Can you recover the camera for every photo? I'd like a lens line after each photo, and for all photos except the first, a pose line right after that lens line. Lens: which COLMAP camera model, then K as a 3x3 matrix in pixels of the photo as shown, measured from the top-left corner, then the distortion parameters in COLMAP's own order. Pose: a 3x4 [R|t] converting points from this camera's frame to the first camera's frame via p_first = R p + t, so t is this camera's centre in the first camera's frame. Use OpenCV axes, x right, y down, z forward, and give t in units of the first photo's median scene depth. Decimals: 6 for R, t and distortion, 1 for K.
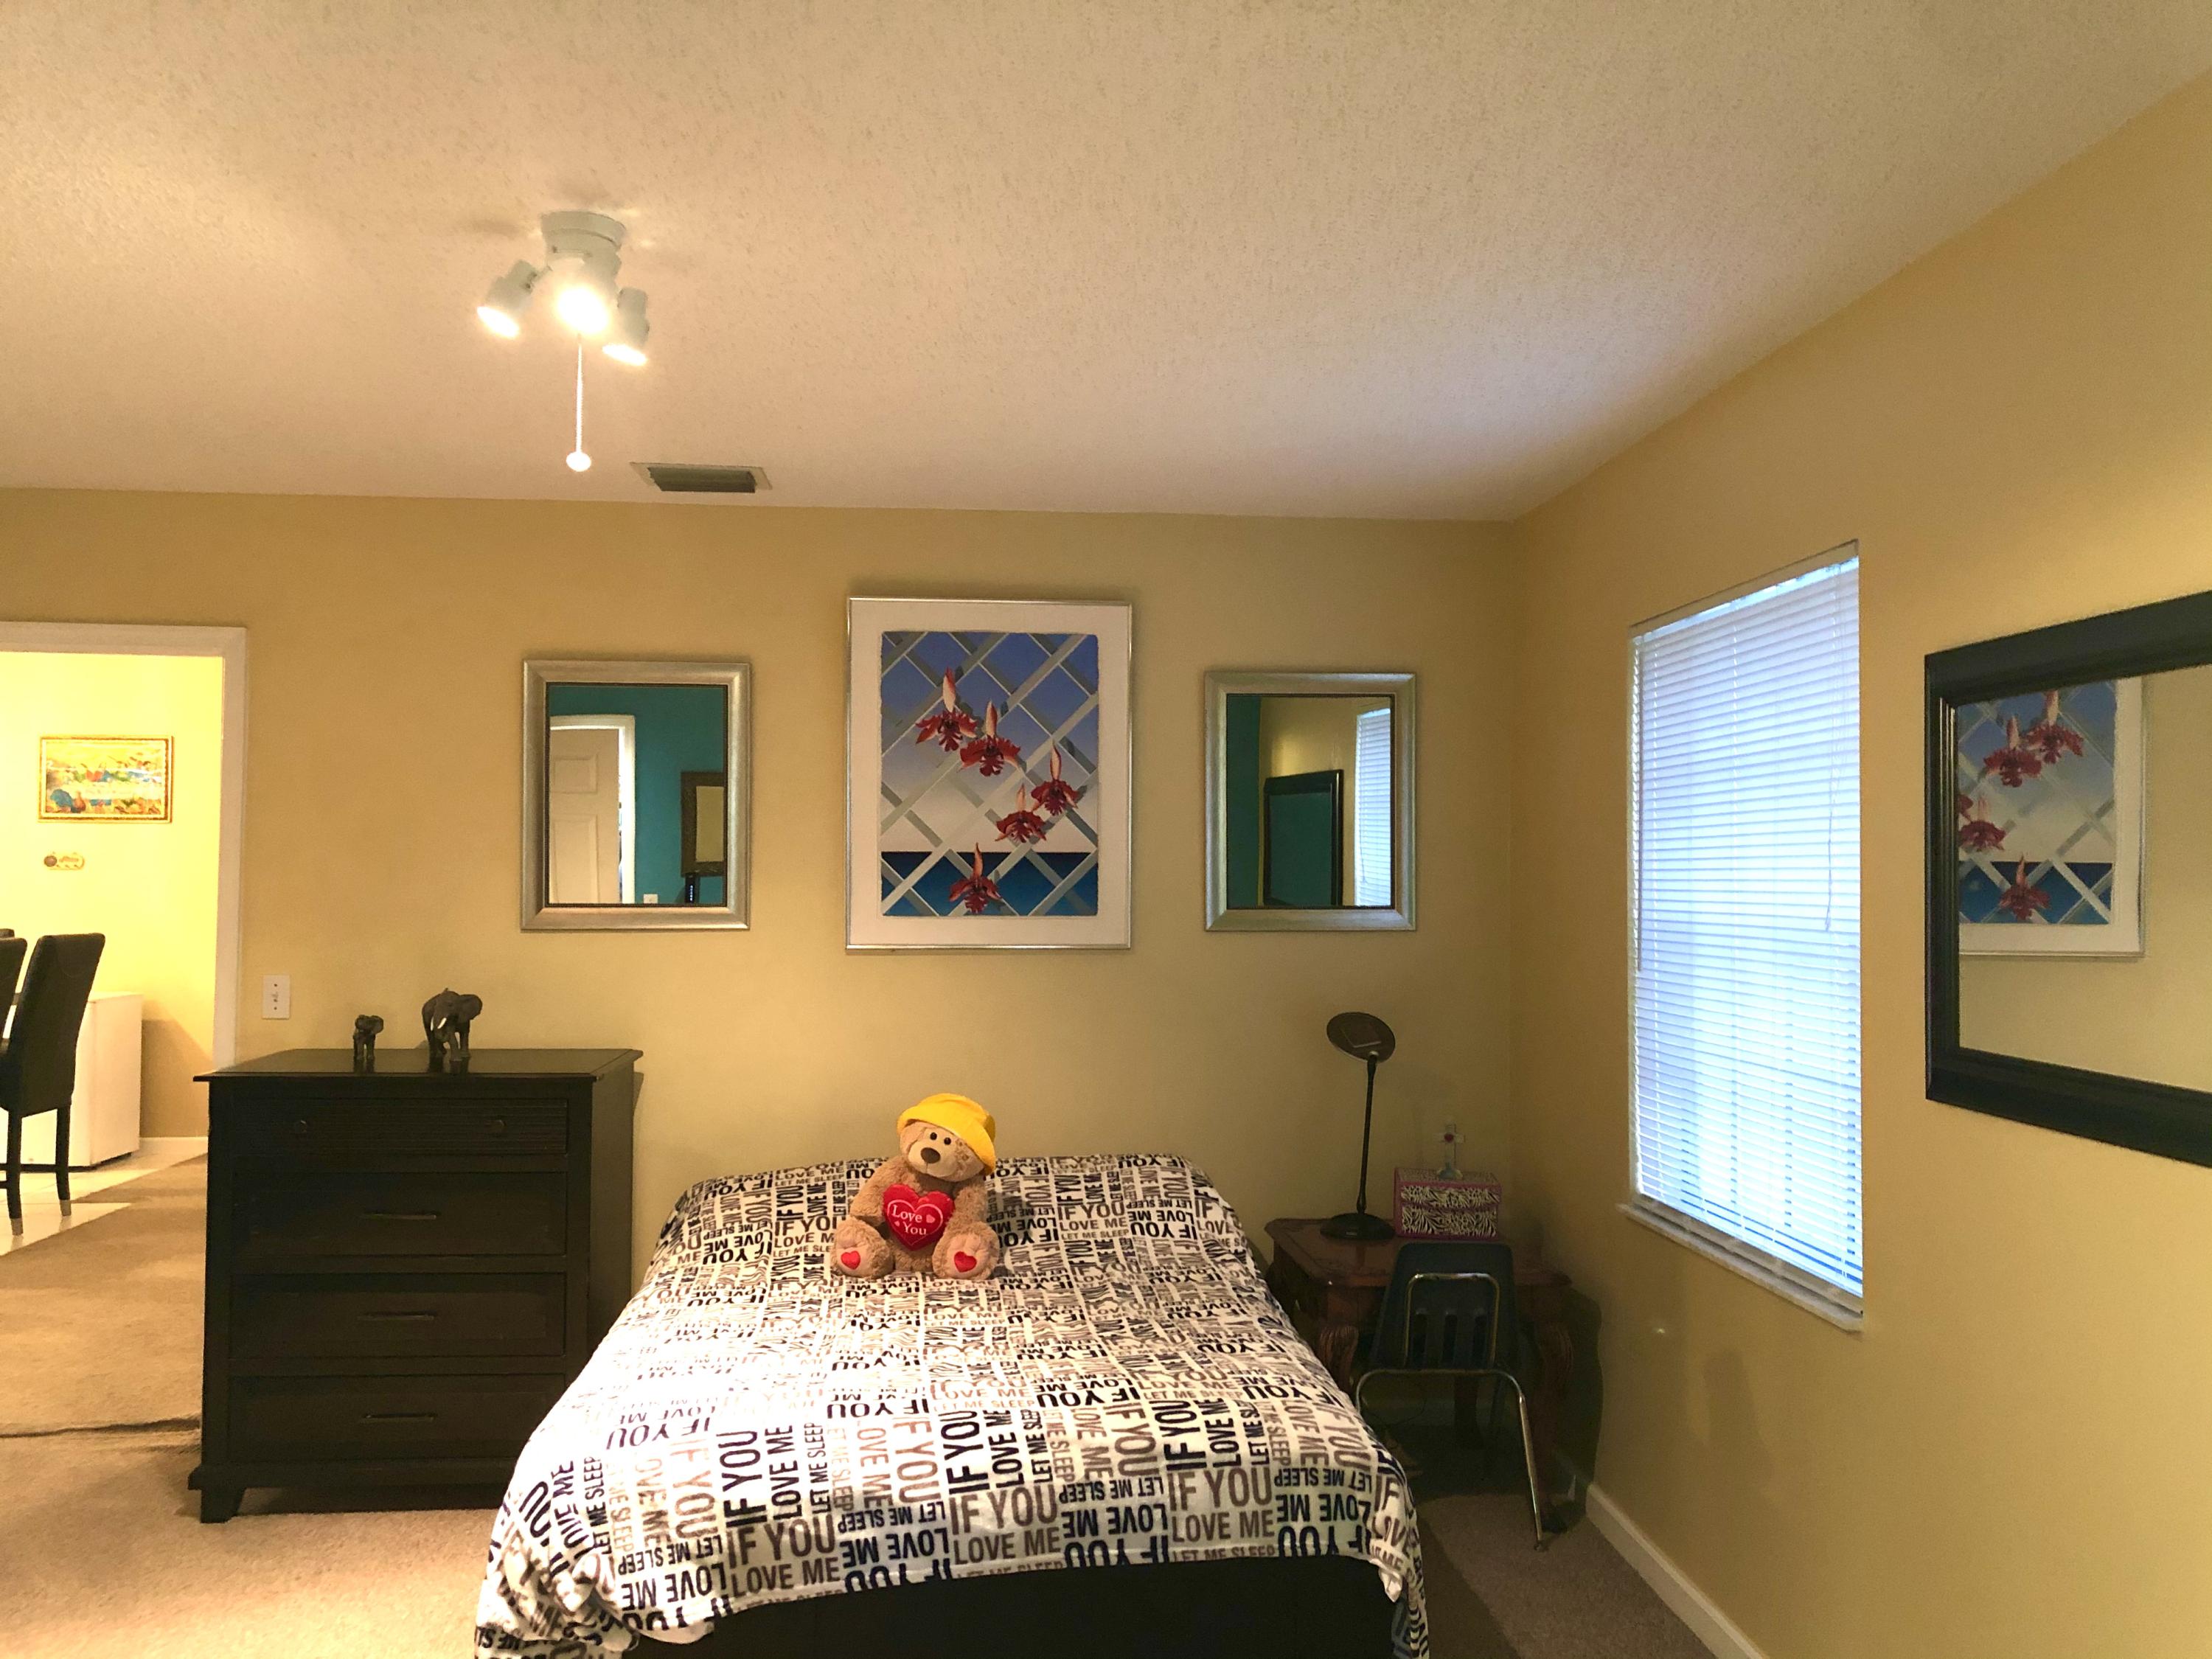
lens RADIAL K [[1817.9, 0, 1112.9], [0, 1817.9, 808.9], [0, 0, 1]] dist [0.059666, -0.049414]
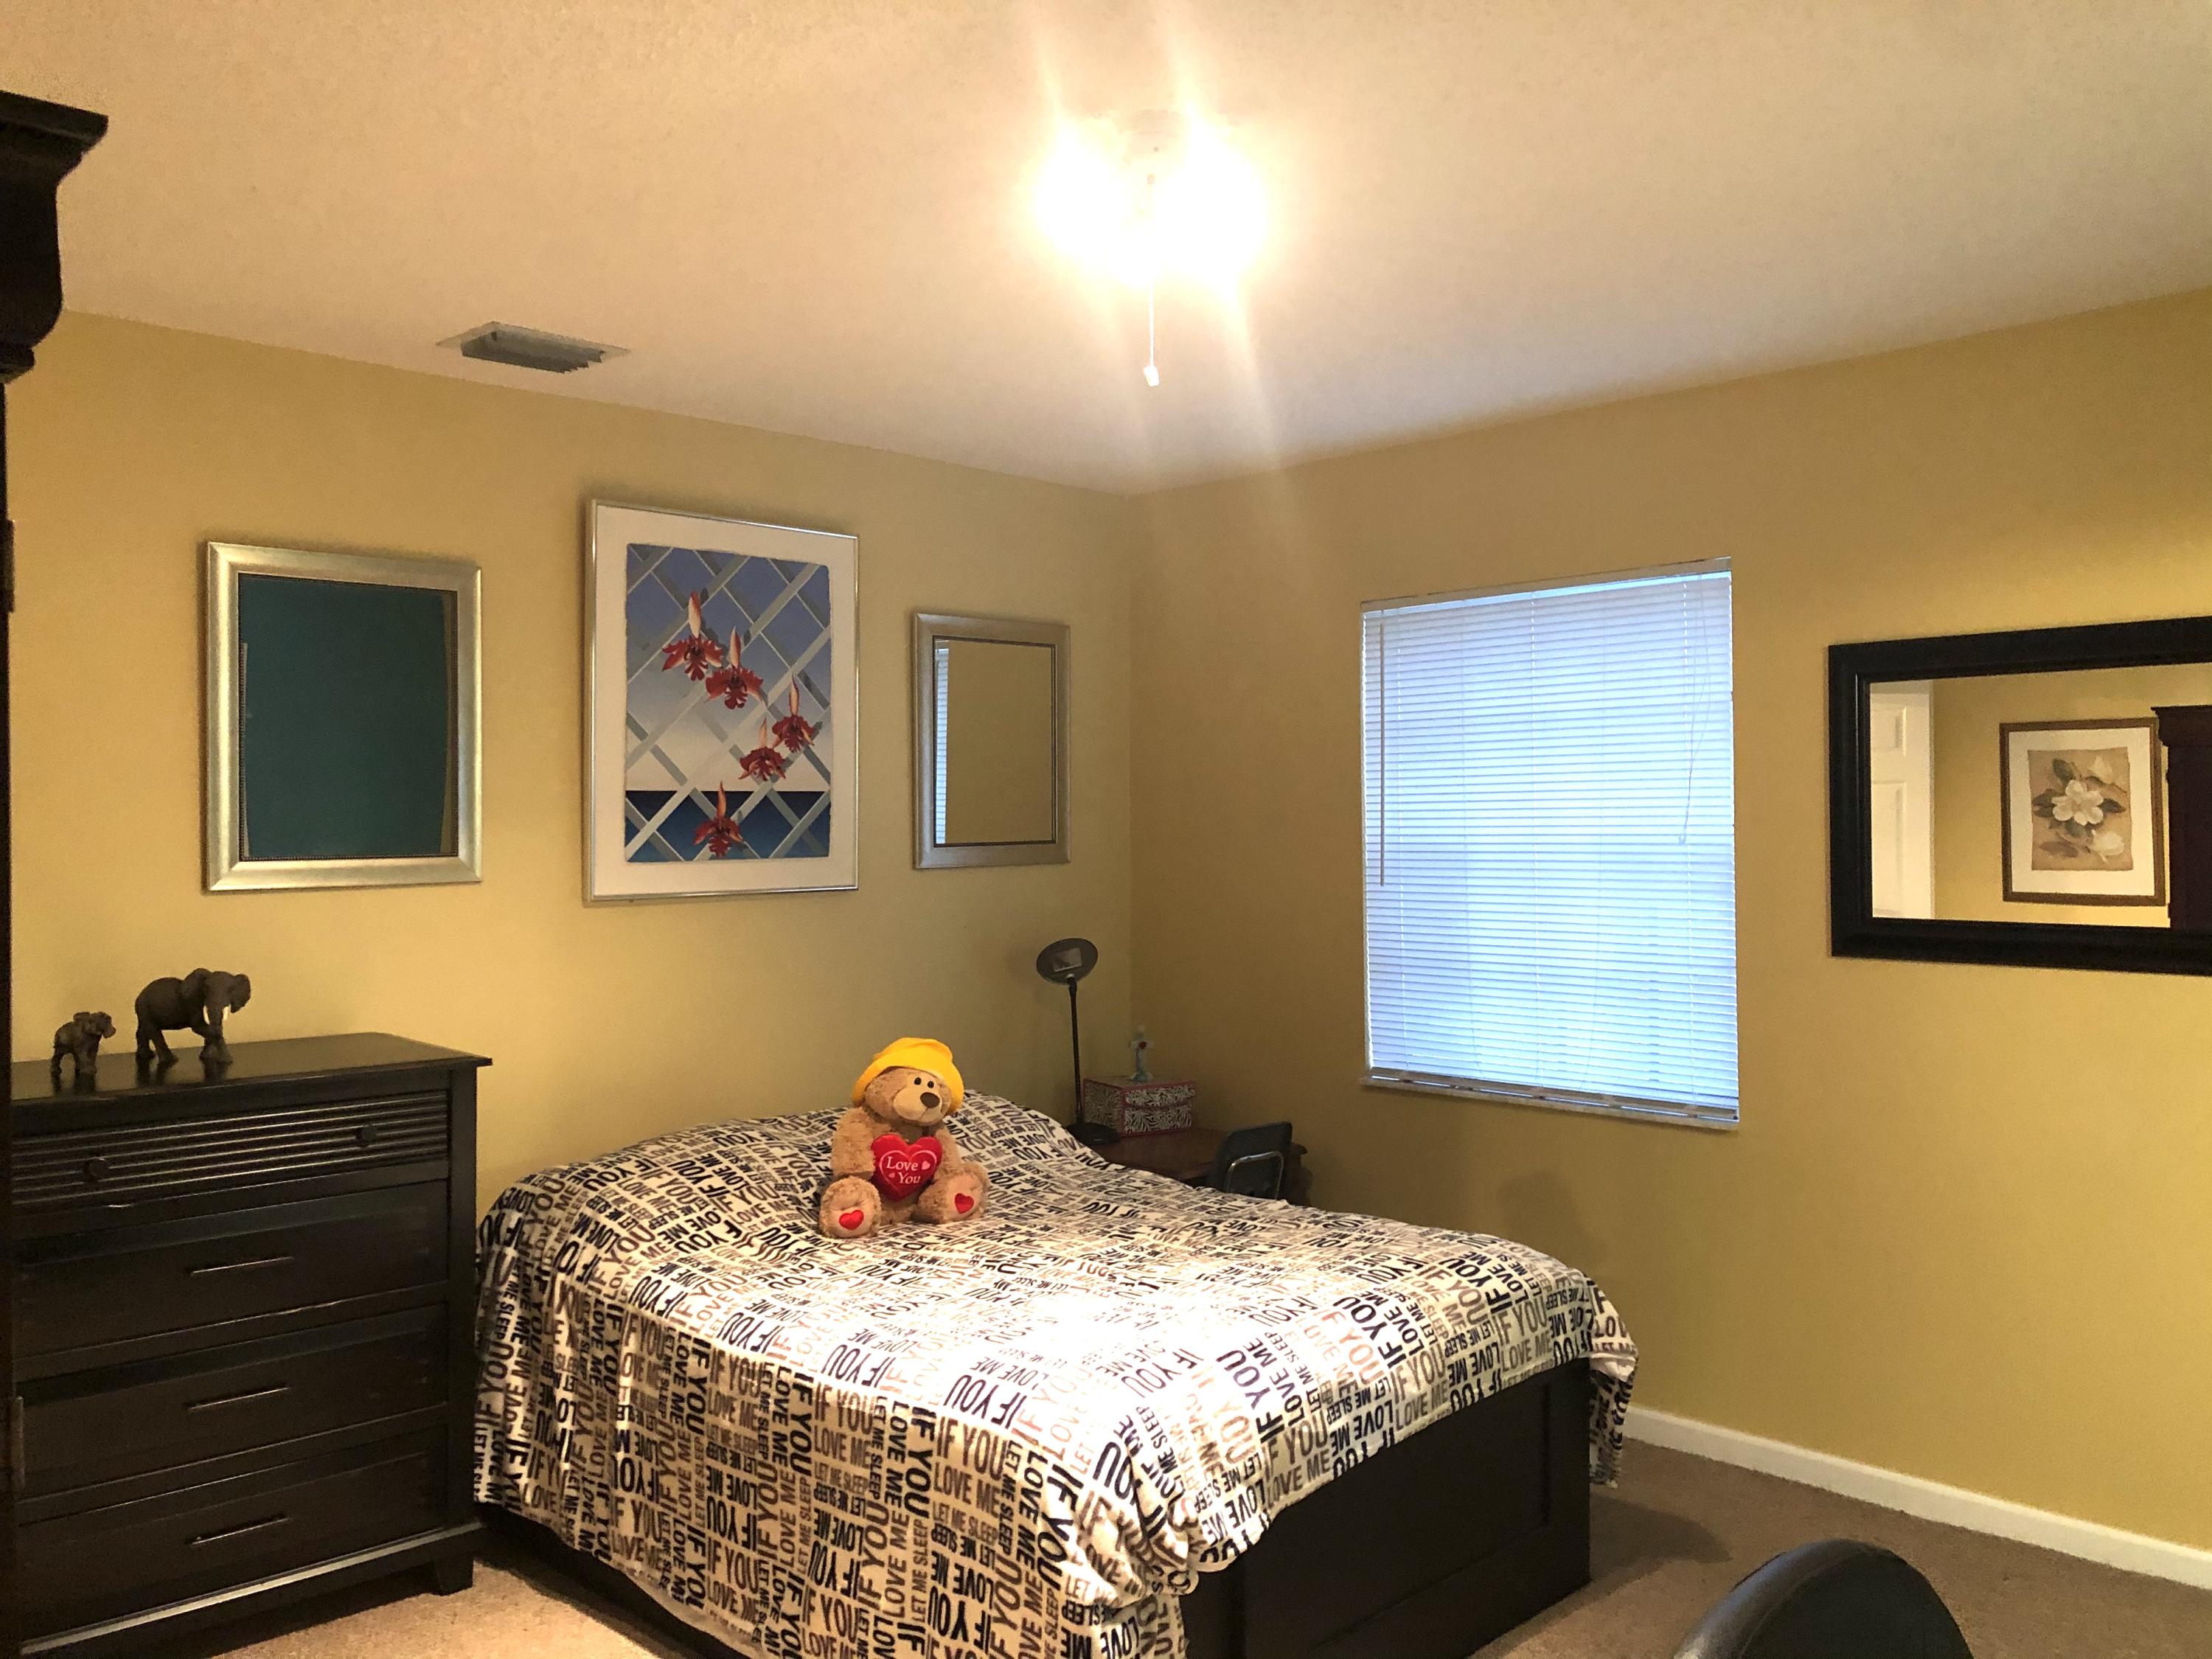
lens RADIAL K [[1760.4, 0, 1220.8], [0, 1760.4, 816.0], [0, 0, 1]] dist [0.145610, -0.286540]
pose [[0.758016, -0.010441, 0.652153, -0.474674], [-0.010542, 0.999545, 0.028257, 0.008279], [-0.652151, -0.028294, 0.757561, 0.149157]]
